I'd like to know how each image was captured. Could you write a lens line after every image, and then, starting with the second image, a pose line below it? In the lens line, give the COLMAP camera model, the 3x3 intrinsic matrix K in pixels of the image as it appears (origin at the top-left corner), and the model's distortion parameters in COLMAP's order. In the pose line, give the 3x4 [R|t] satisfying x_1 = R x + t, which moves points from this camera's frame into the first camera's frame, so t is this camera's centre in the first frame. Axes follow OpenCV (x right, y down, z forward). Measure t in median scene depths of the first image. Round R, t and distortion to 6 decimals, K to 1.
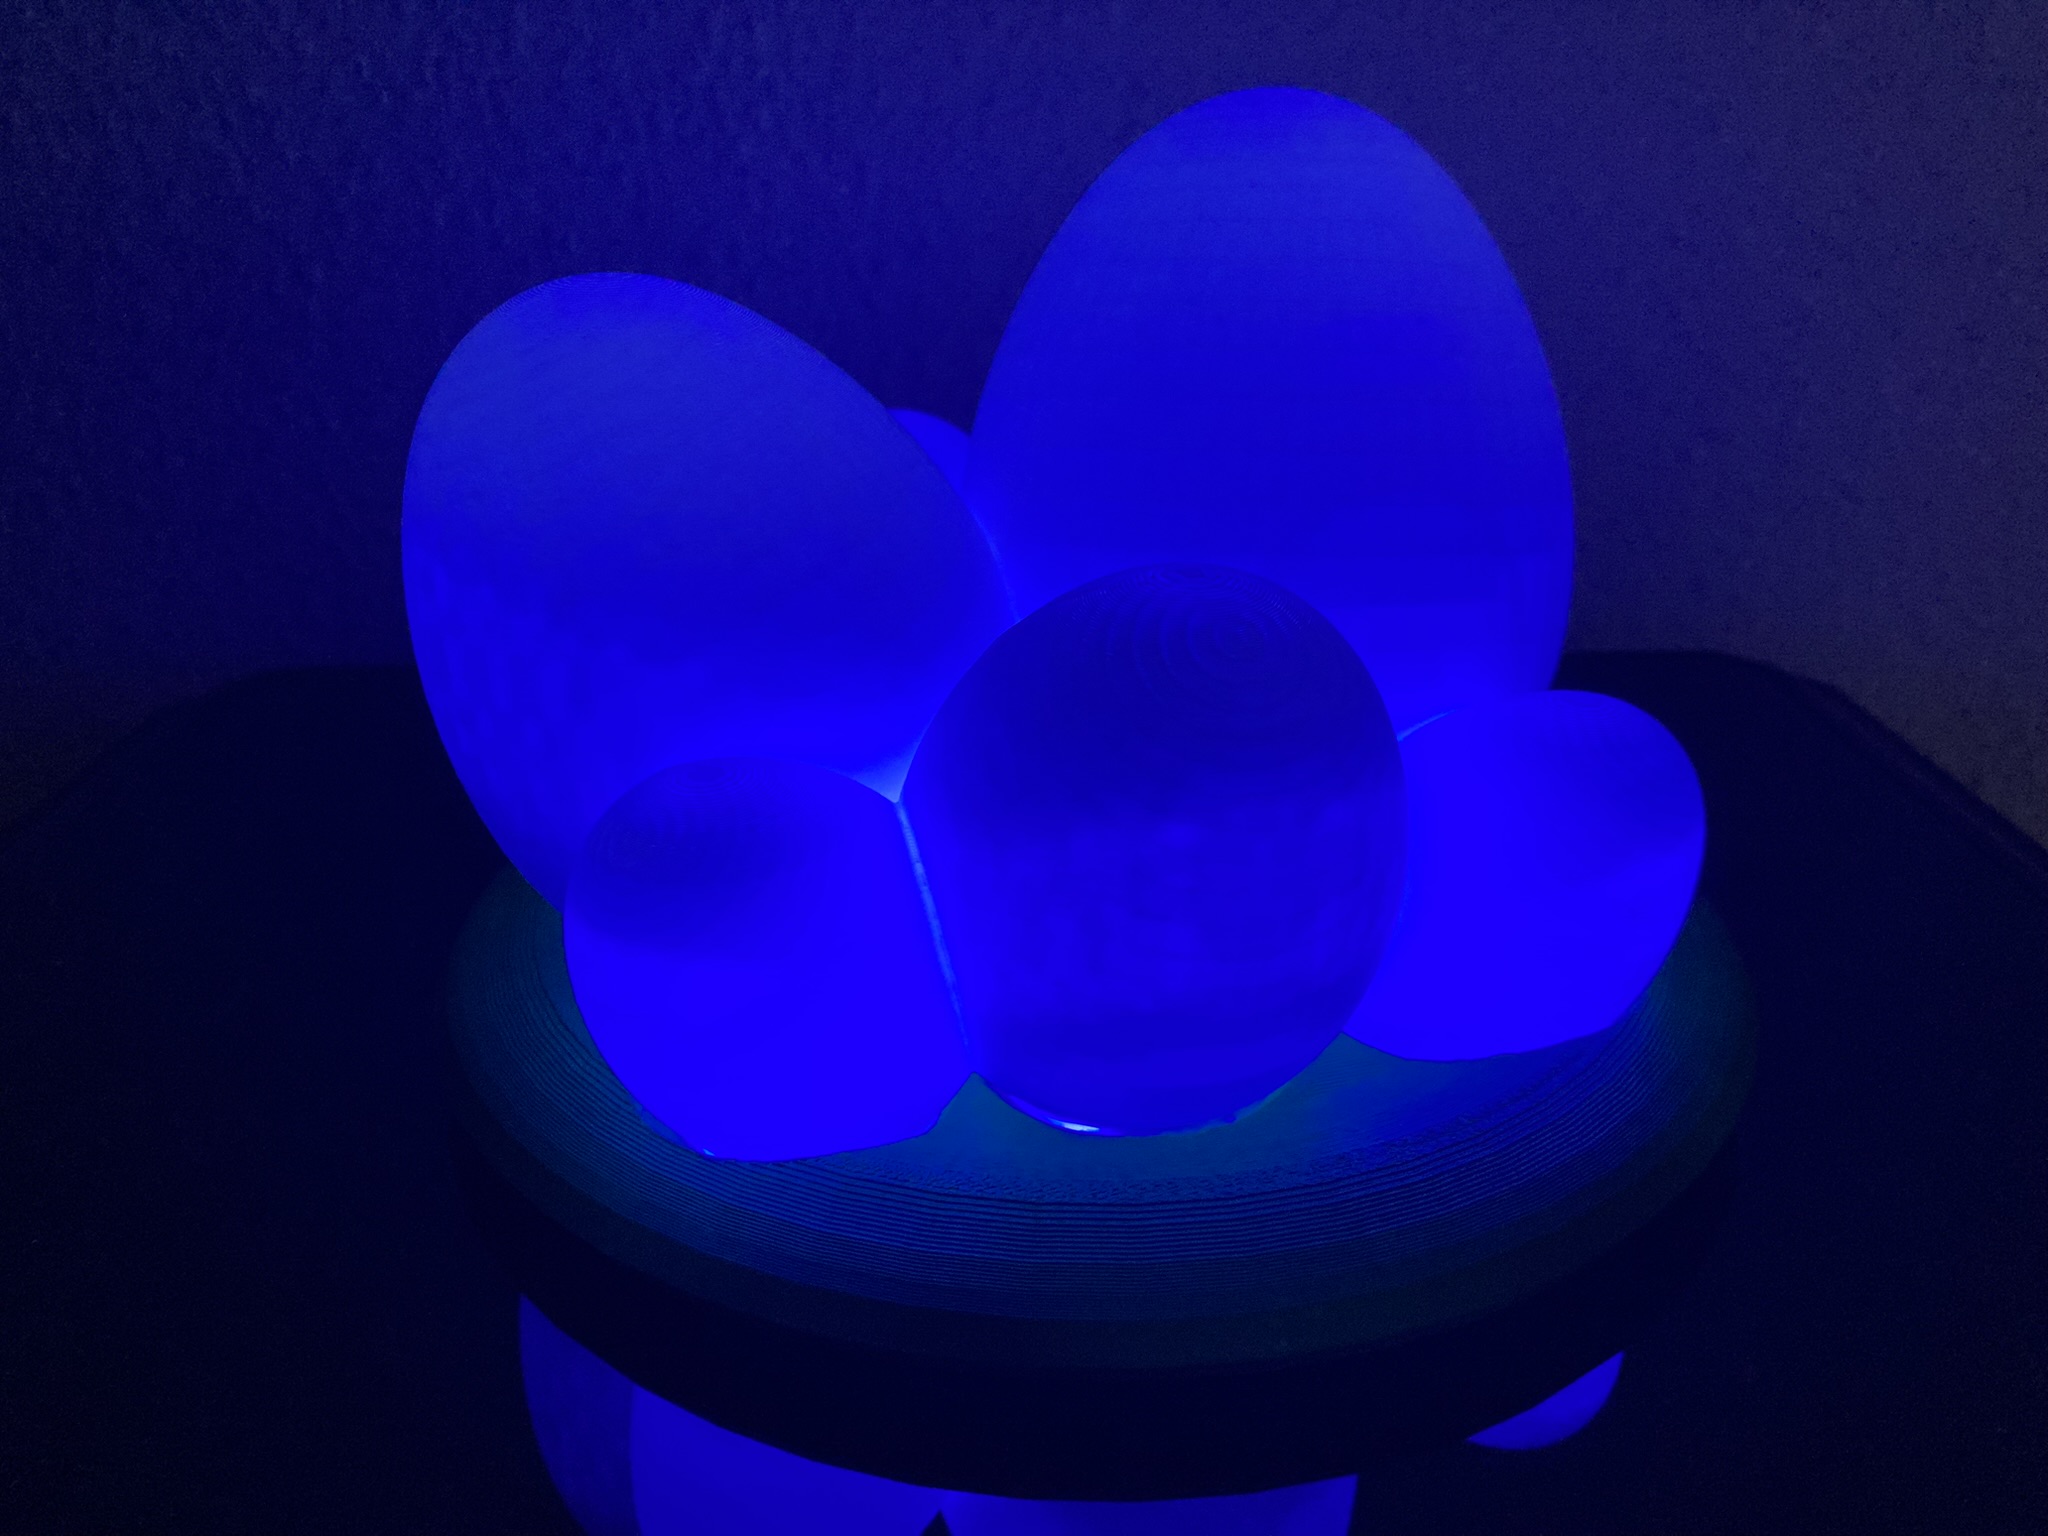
lens RADIAL K [[1713.3, 0, 1011.5], [0, 1713.3, 765.2], [0, 0, 1]] dist [0.012261, -0.040116]
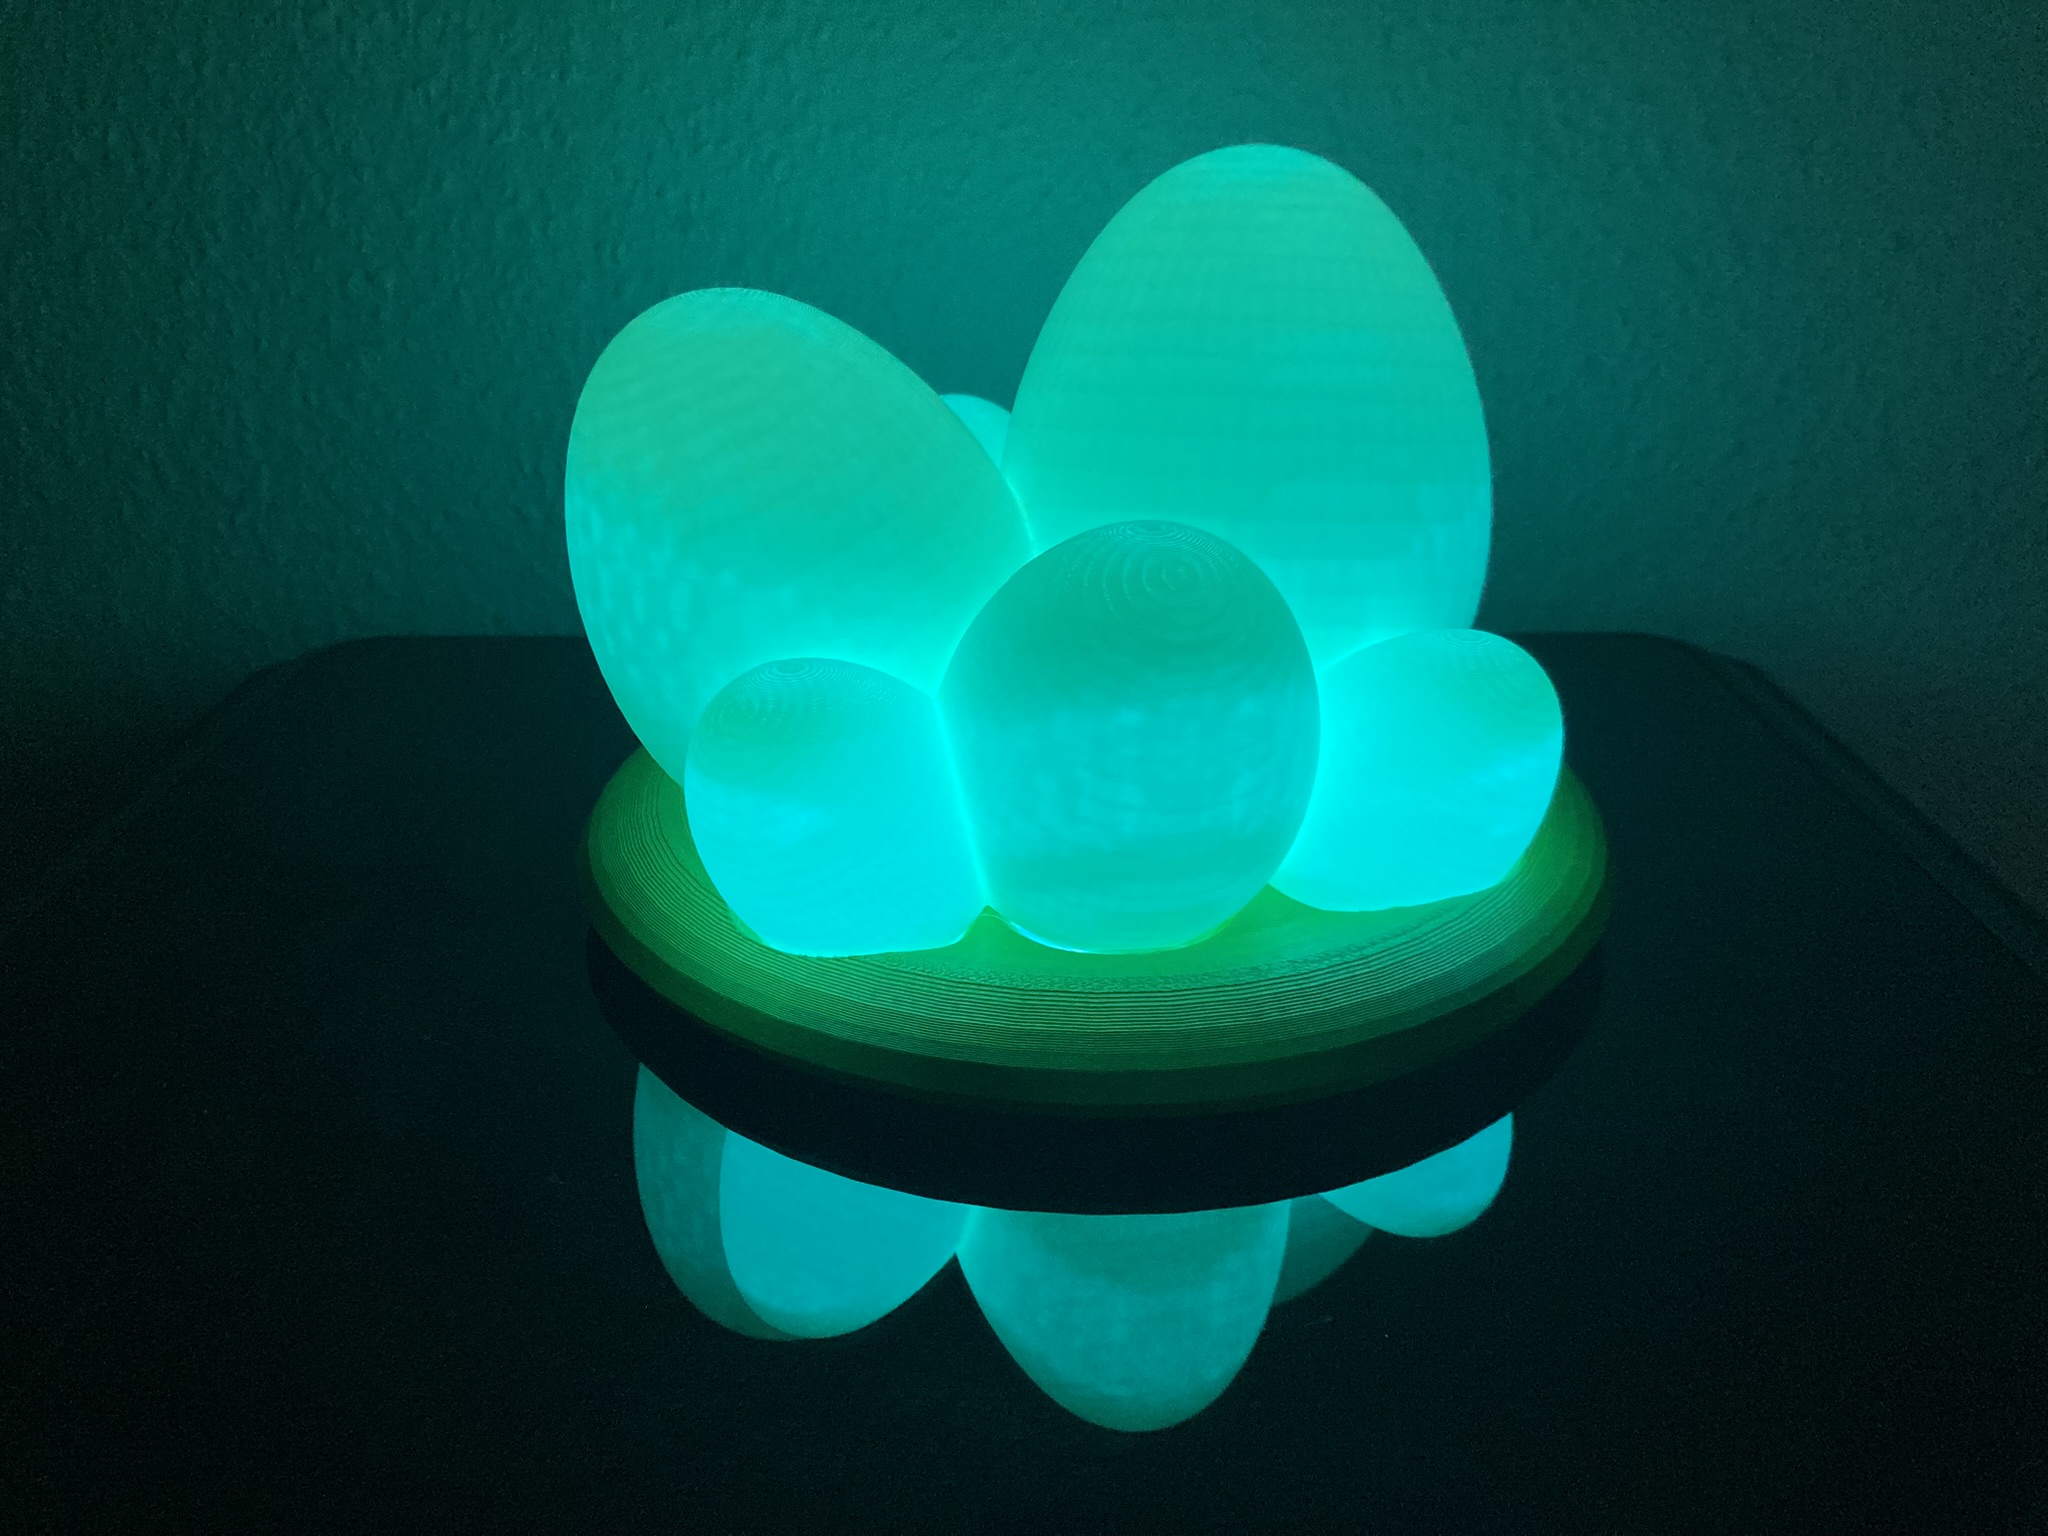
lens RADIAL K [[1713.3, 0, 1029.8], [0, 1713.3, 712.7], [0, 0, 1]] dist [0.012261, -0.040116]
pose [[0.998777, 0.030132, -0.039207, 0.061605], [-0.030319, 0.999532, -0.004169, 0.039704], [0.039063, 0.005352, 0.999222, -0.332350]]
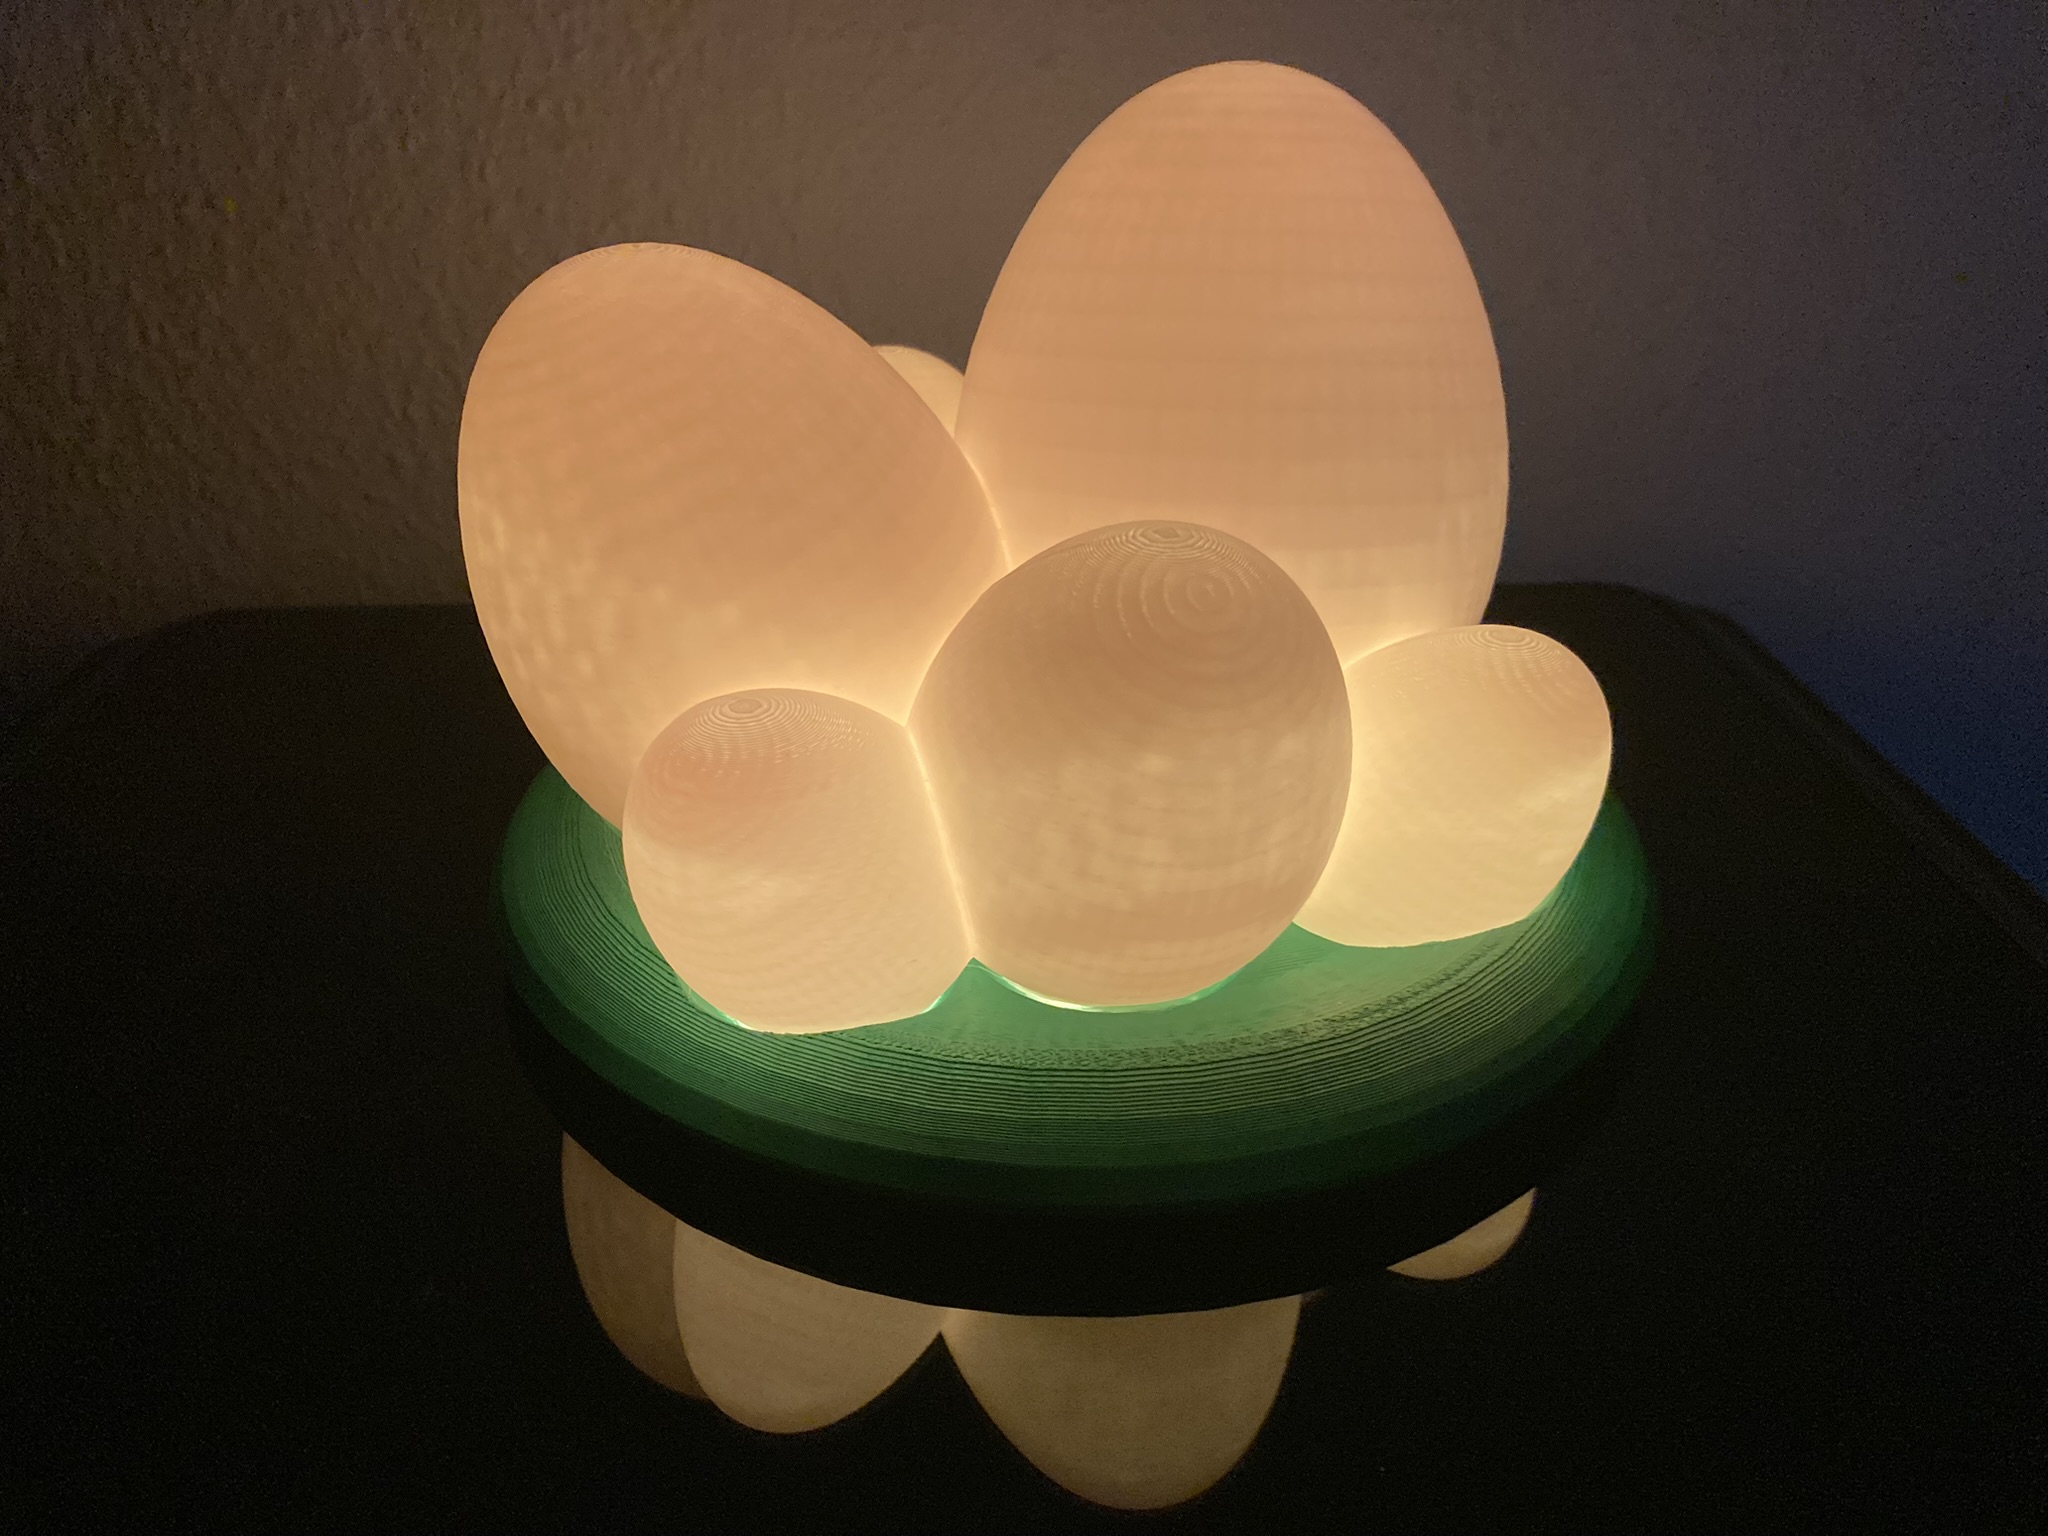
lens RADIAL K [[1713.3, 0, 1025.6], [0, 1713.3, 749.5], [0, 0, 1]] dist [0.012261, -0.040116]
pose [[0.999676, 0.003808, 0.025153, -0.017666], [-0.005530, 0.997617, 0.068768, -0.042224], [-0.024831, -0.068885, 0.997316, -0.150014]]
